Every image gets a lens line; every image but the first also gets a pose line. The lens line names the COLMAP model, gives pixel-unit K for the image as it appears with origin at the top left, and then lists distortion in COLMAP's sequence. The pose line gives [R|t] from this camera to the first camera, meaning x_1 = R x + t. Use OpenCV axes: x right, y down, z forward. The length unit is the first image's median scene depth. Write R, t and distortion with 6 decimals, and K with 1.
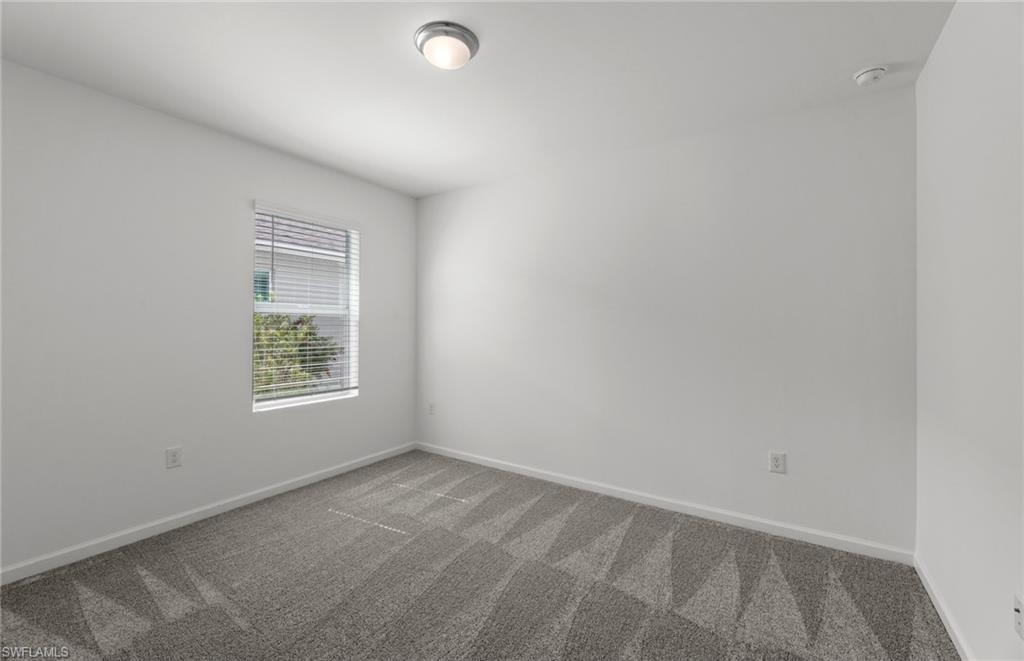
lens RADIAL K [[415.3, 0, 513.4], [0, 415.3, 329.4], [0, 0, 1]] dist [0.003857, -0.000187]
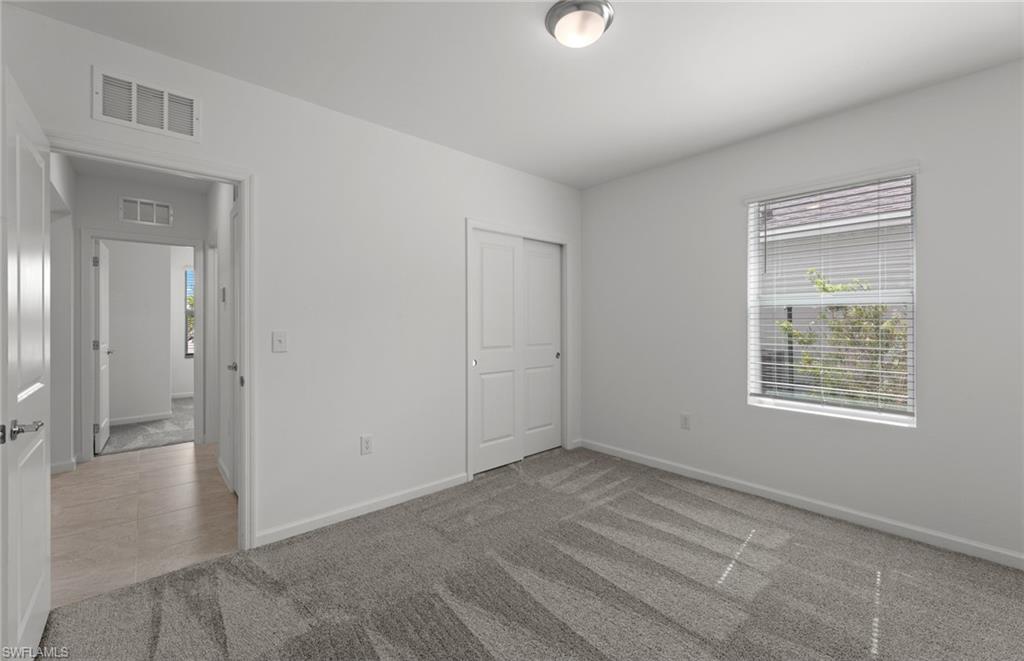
lens RADIAL K [[415.3, 0, 513.2], [0, 415.3, 323.3], [0, 0, 1]] dist [0.003857, -0.000187]
pose [[-0.248516, 0.005819, -0.968610, 0.585833], [-0.001925, 0.999977, 0.006501, -0.006812], [0.968626, 0.003480, -0.248499, 0.805204]]
